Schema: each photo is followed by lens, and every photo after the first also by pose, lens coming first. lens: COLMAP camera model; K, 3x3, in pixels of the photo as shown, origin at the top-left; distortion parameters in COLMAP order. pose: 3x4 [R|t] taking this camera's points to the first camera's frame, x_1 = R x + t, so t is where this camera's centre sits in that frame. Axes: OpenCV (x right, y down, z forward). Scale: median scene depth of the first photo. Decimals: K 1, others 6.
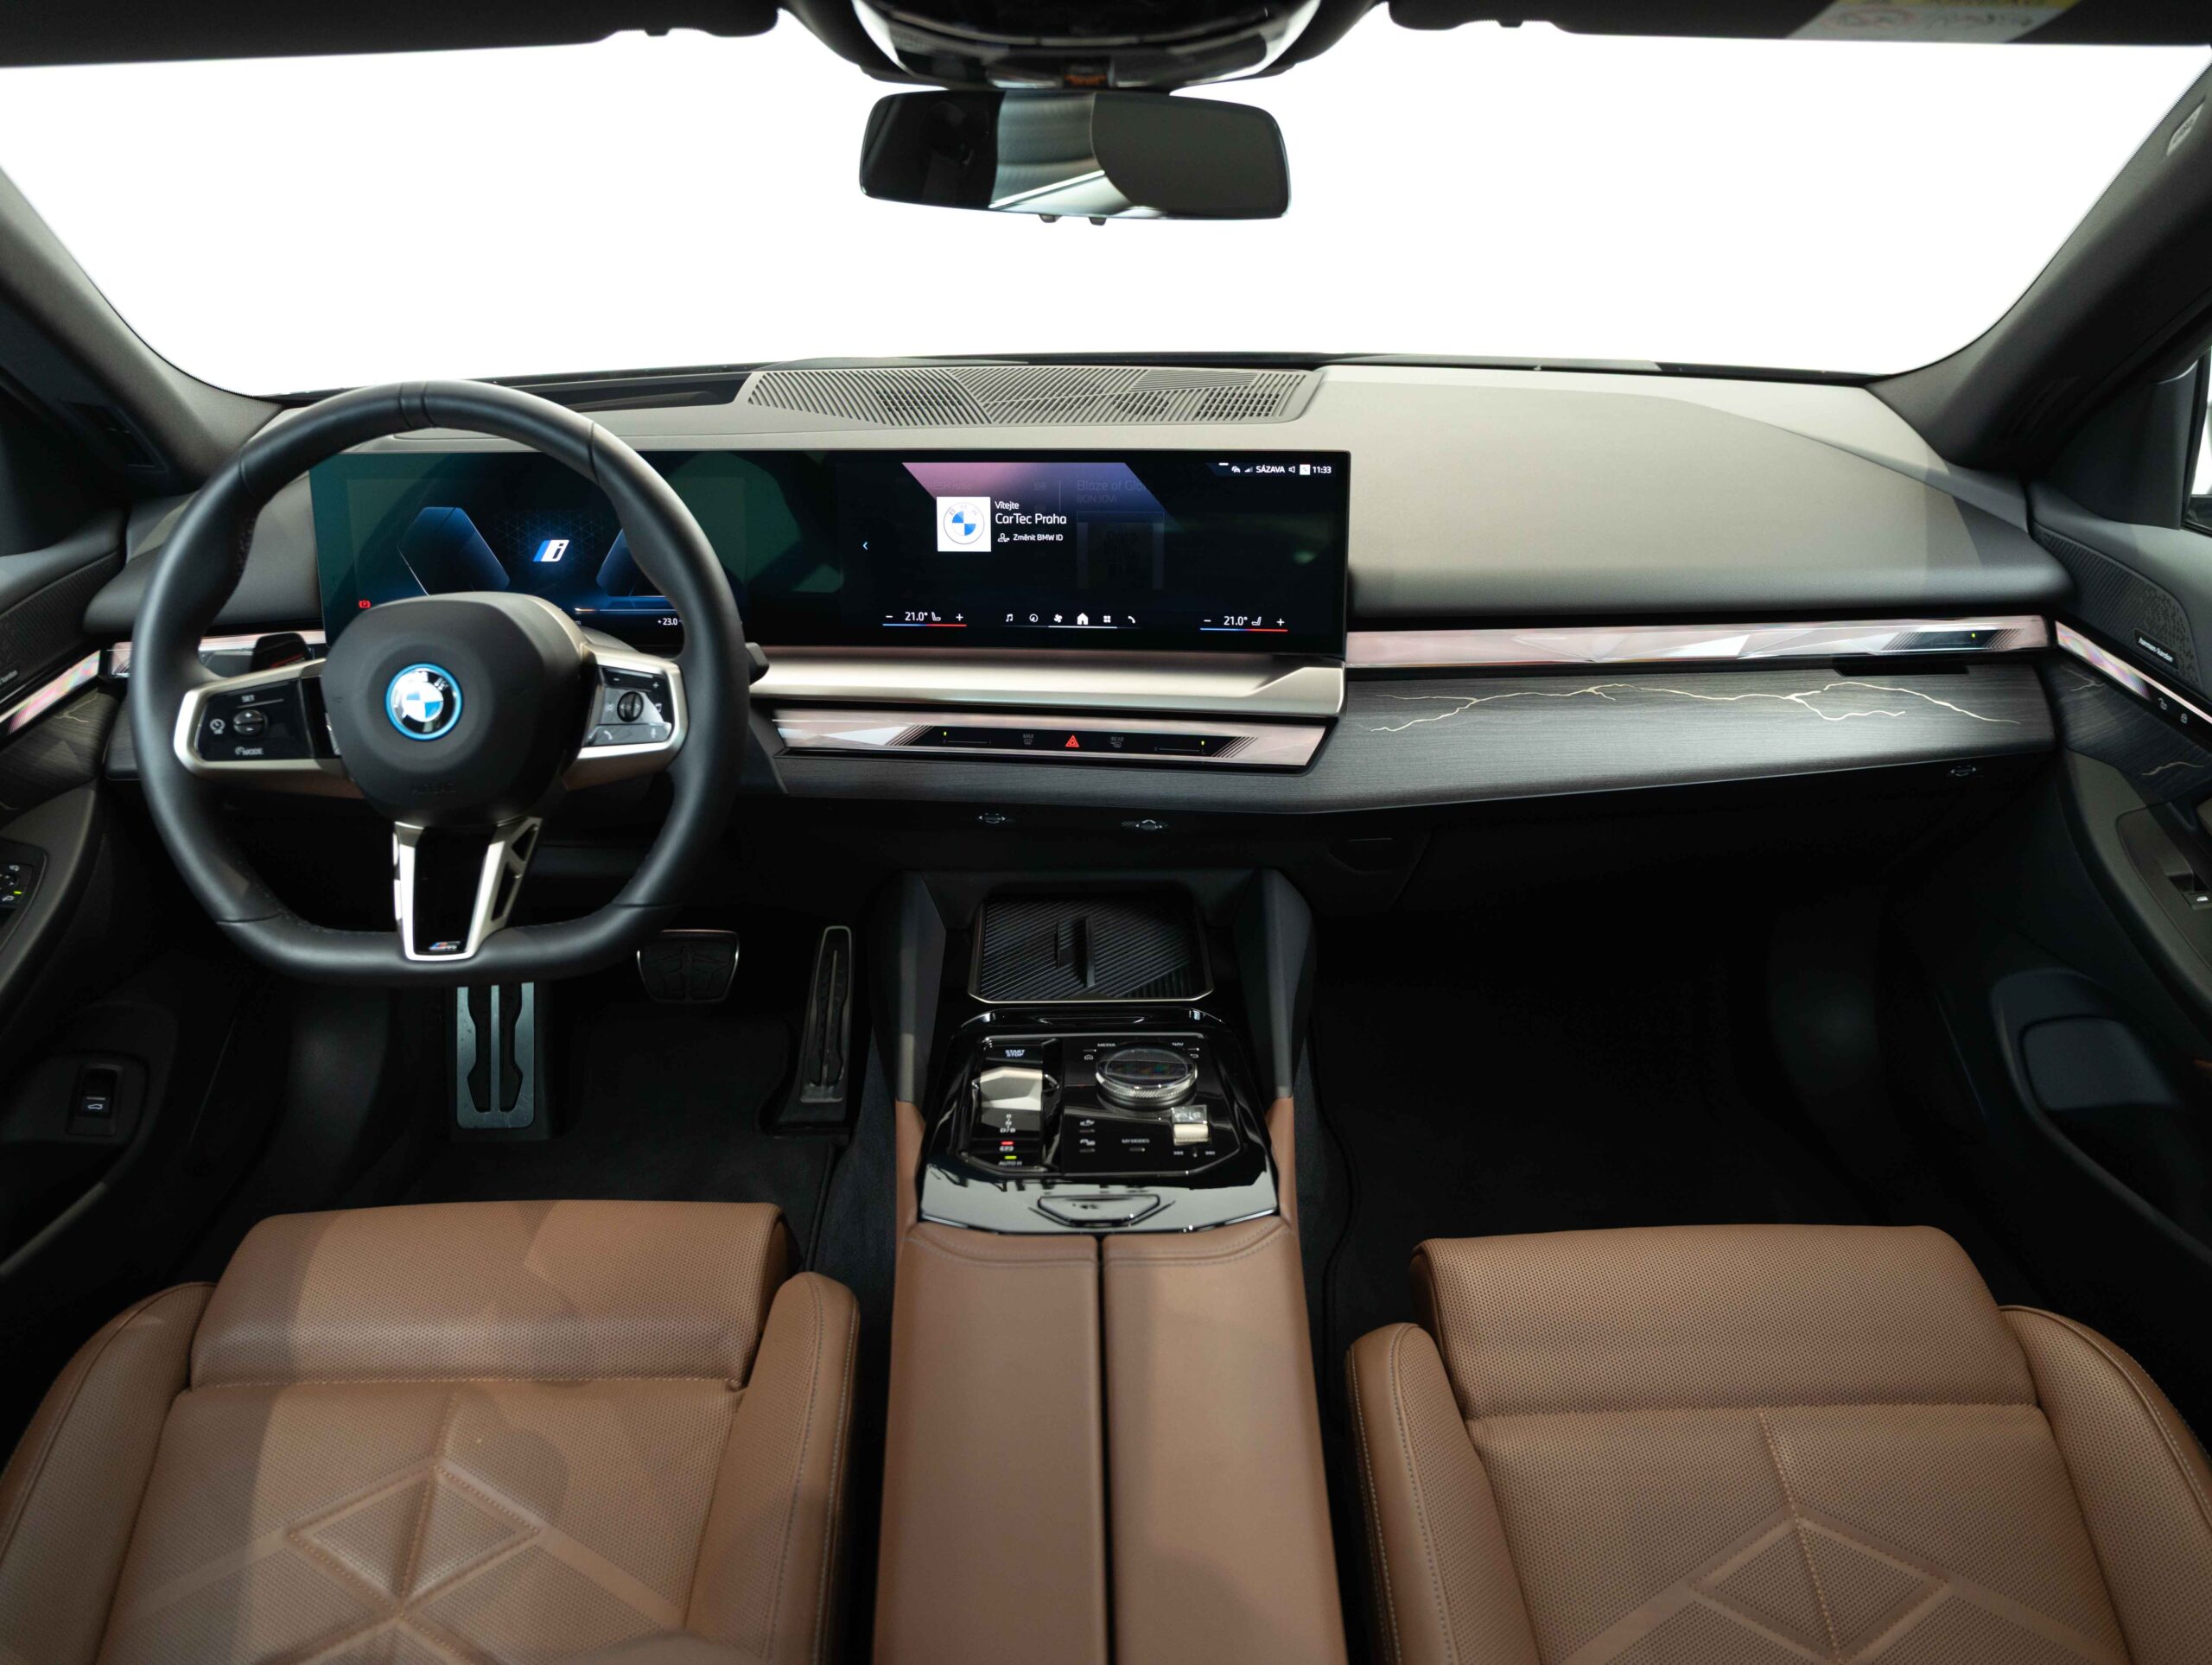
lens RADIAL K [[1659.1, 0, 1106.0], [0, 1659.1, 832.5], [0, 0, 1]] dist [-0.029411, 0.001106]
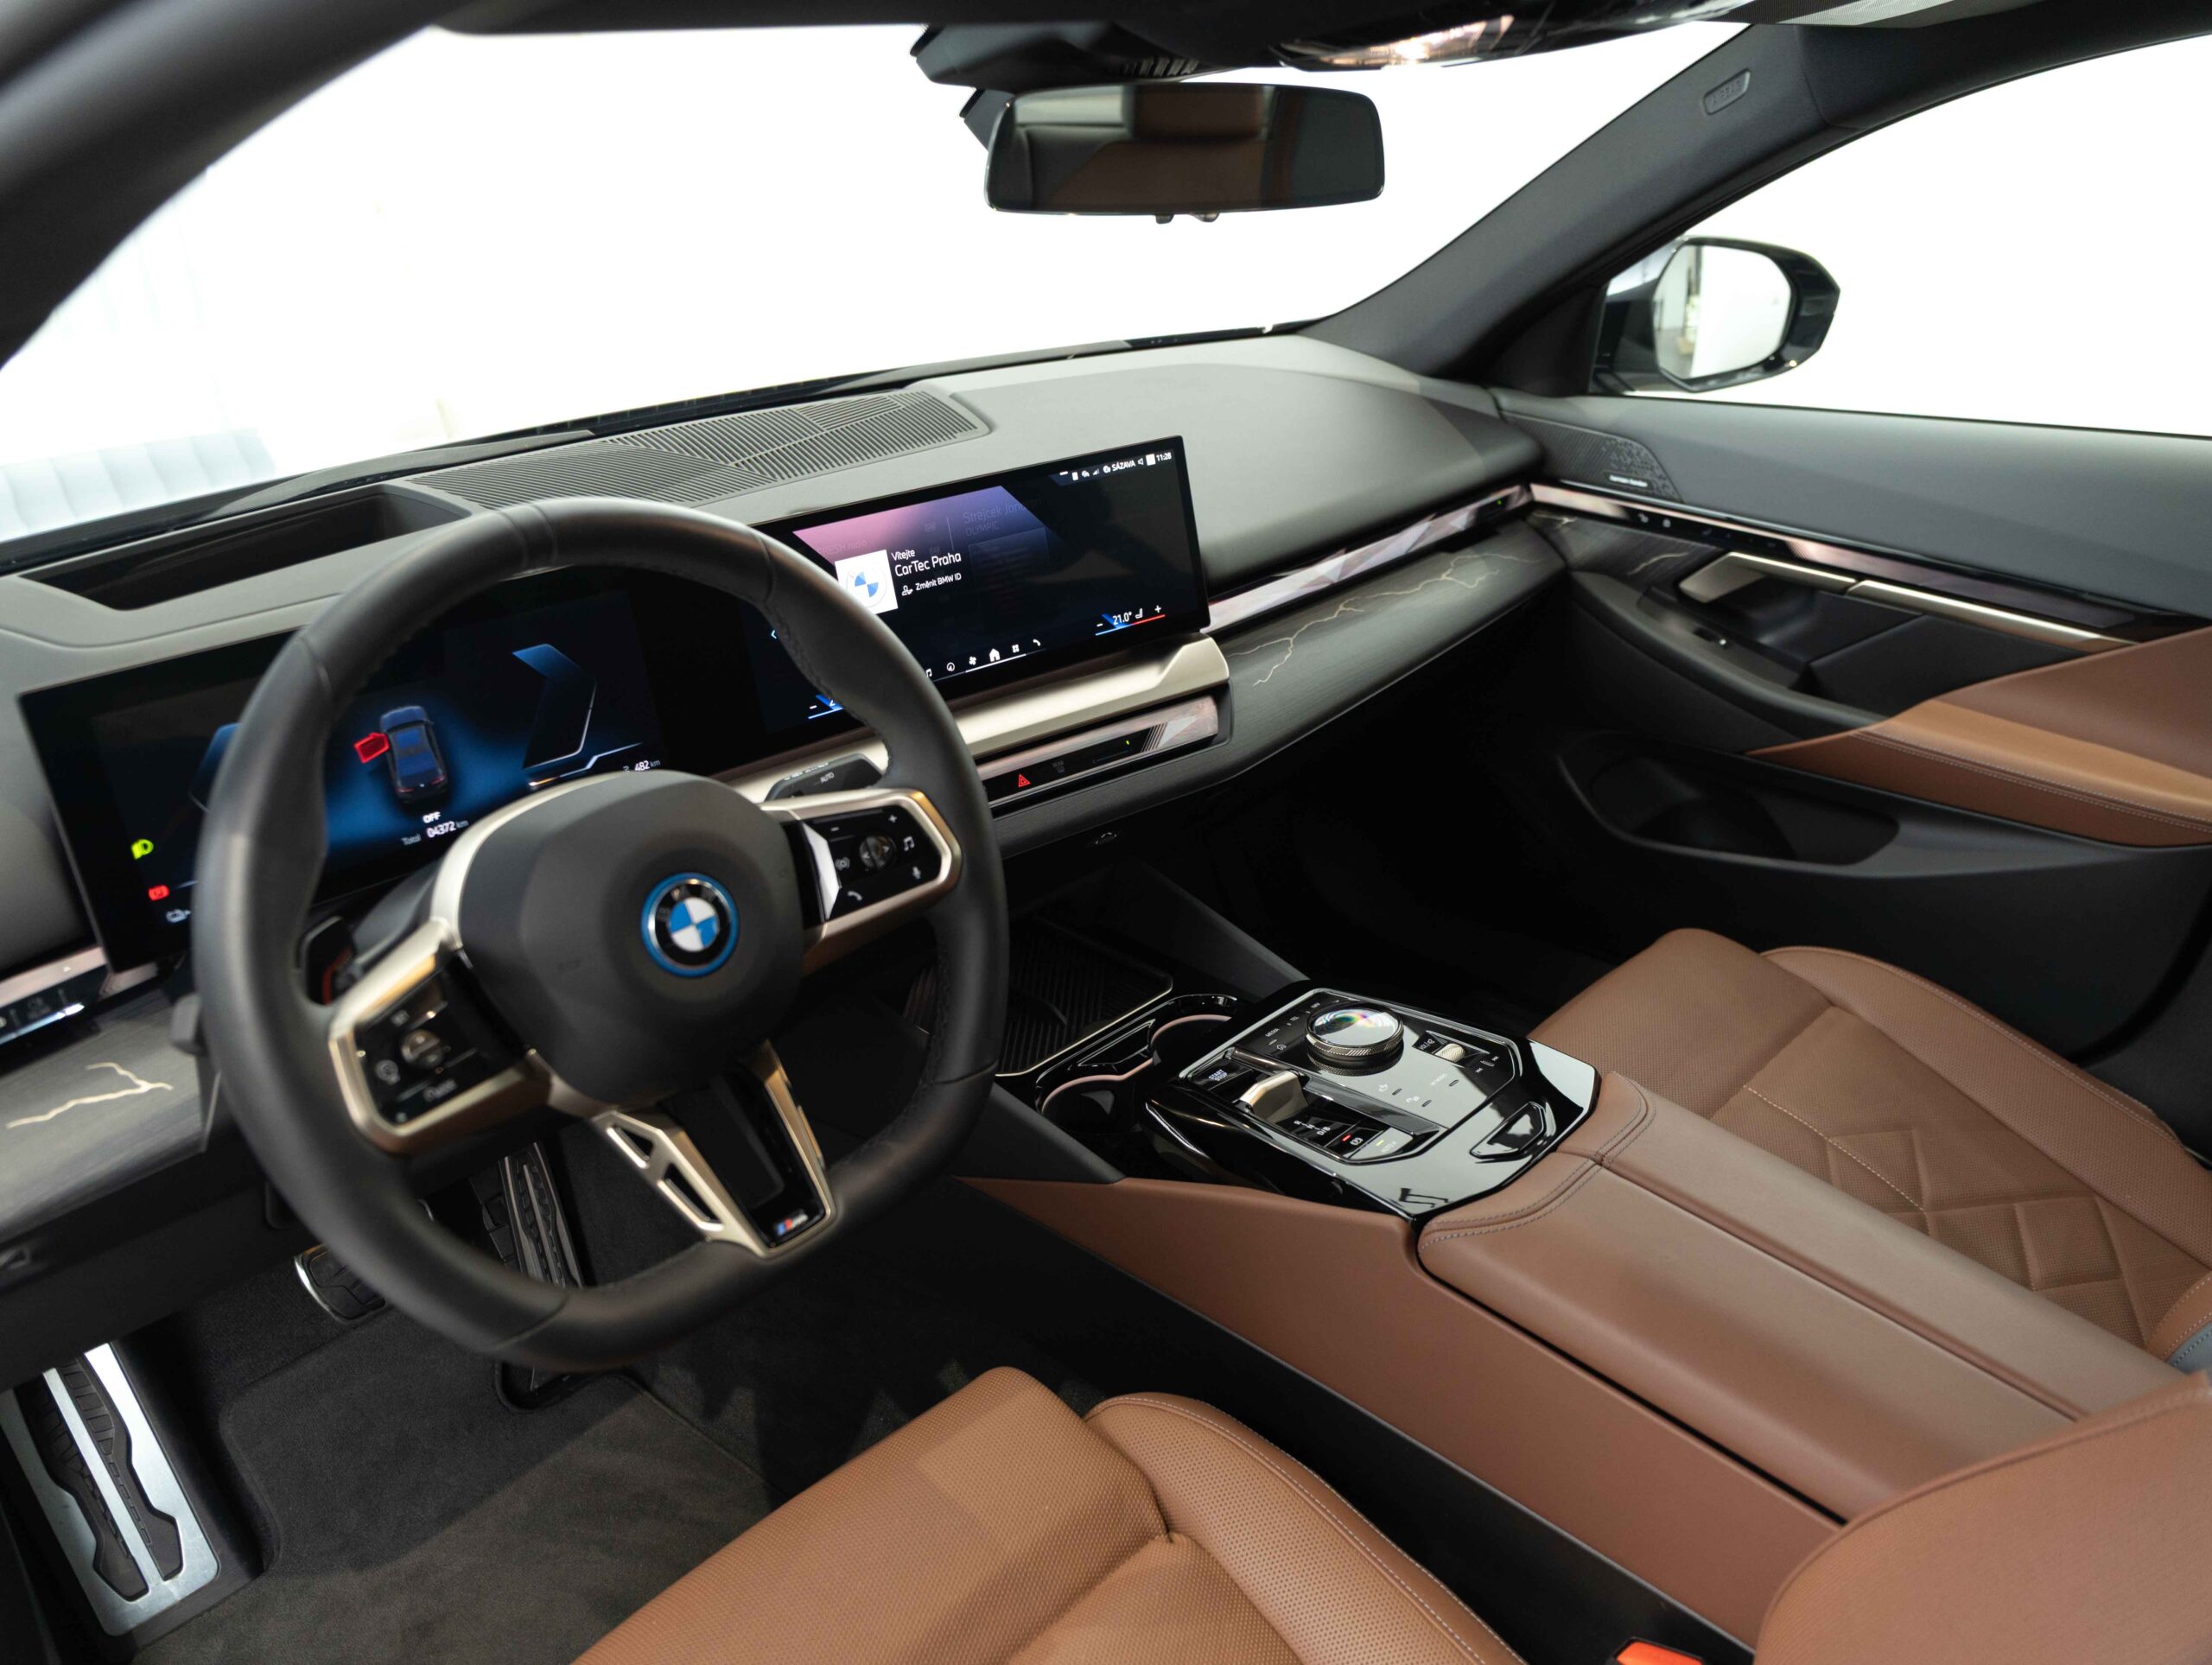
lens RADIAL K [[1614.7, 0, 1106.0], [0, 1614.7, 832.5], [0, 0, 1]] dist [-0.011049, -0.004186]
pose [[0.717640, -0.309534, 0.623844, -0.585174], [0.319190, 0.942358, 0.100391, -0.106211], [-0.618959, 0.127081, 0.775074, 0.255793]]
